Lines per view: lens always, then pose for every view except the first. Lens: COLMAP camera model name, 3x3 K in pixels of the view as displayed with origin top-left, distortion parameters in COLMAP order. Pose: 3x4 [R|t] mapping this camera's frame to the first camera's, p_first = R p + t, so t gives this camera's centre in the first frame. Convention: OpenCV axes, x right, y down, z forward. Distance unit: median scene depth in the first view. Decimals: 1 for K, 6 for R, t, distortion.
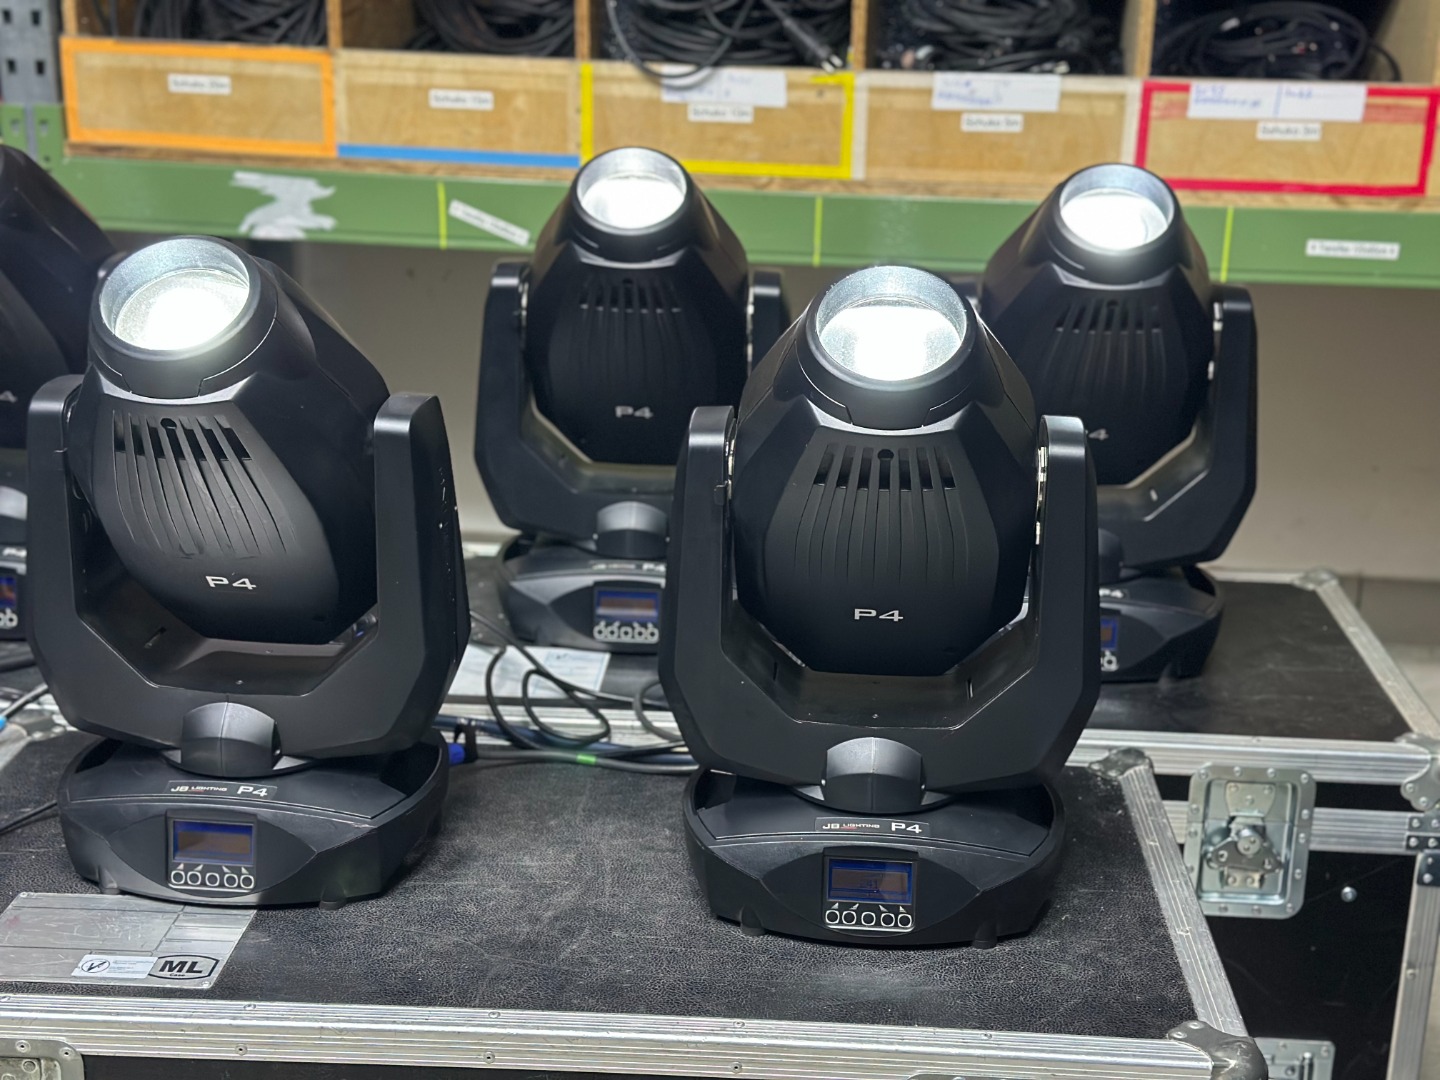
lens RADIAL K [[2003.1, 0, 717.9], [0, 2003.1, 531.7], [0, 0, 1]] dist [0.138369, 0.000000]
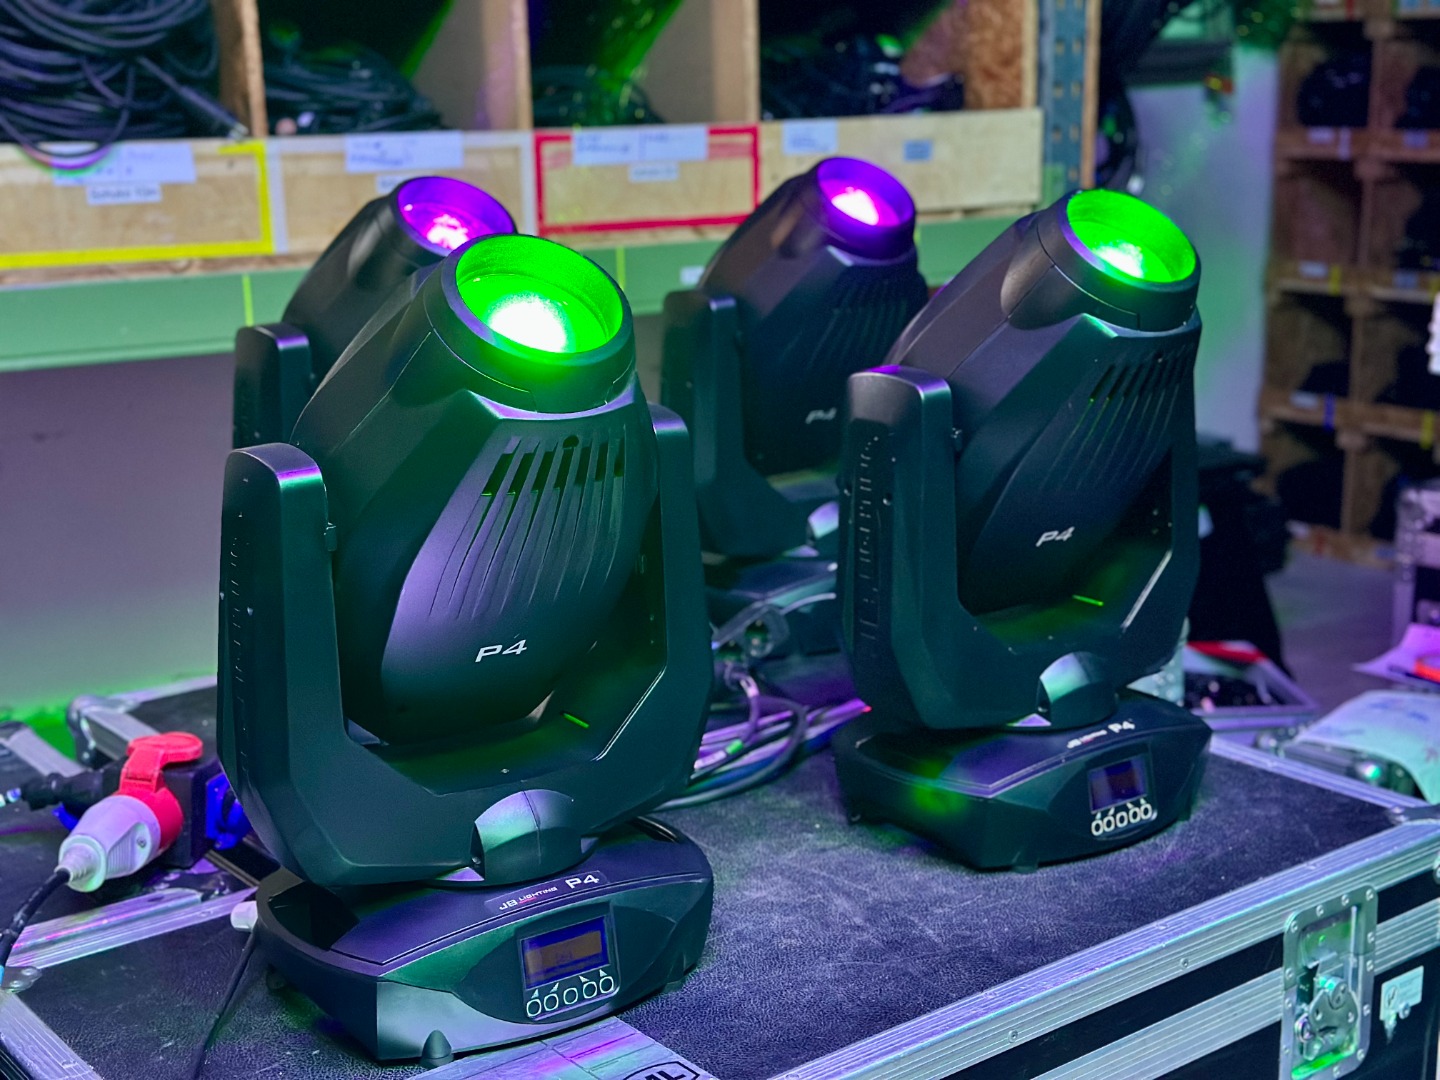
lens RADIAL K [[2023.4, 0, 733.2], [0, 2023.4, 551.7], [0, 0, 1]] dist [0.089470, 0.000000]
pose [[0.751175, -0.186435, 0.633228, -0.399443], [0.230639, 0.972954, 0.012859, -0.003034], [-0.618500, 0.136388, 0.773858, 0.154374]]
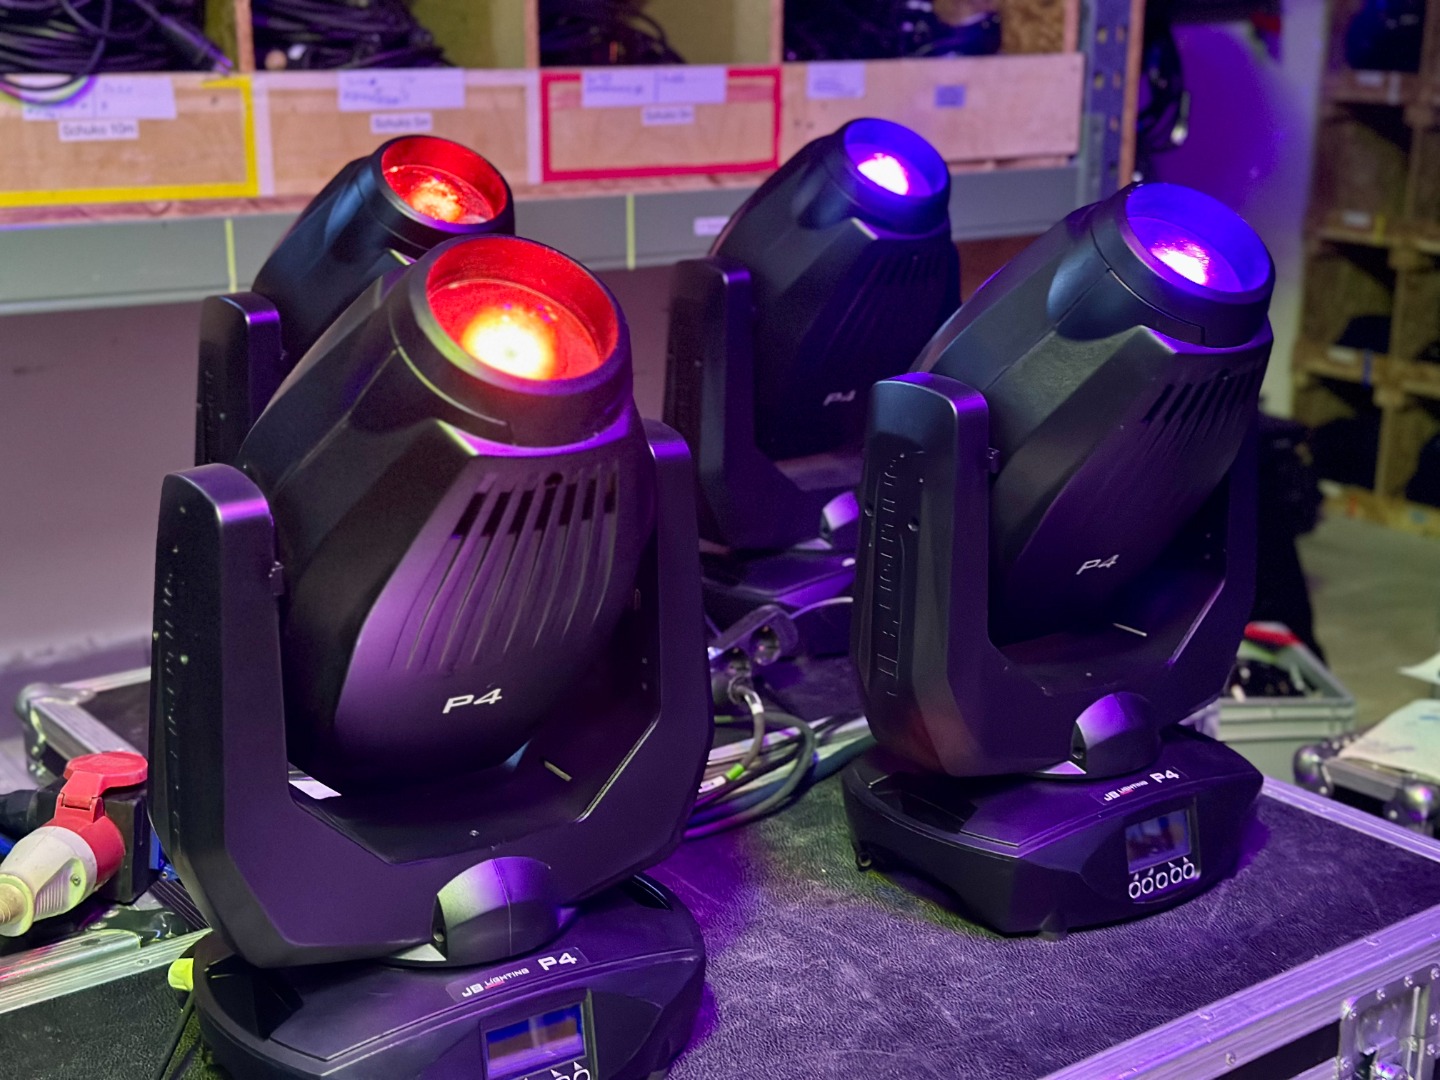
lens RADIAL K [[2023.4, 0, 721.5], [0, 2023.4, 534.4], [0, 0, 1]] dist [0.089470, 0.000000]
pose [[0.763148, -0.187233, 0.618505, -0.356764], [0.204298, 0.977921, 0.043960, -0.029220], [-0.613080, 0.092811, 0.784550, 0.195323]]
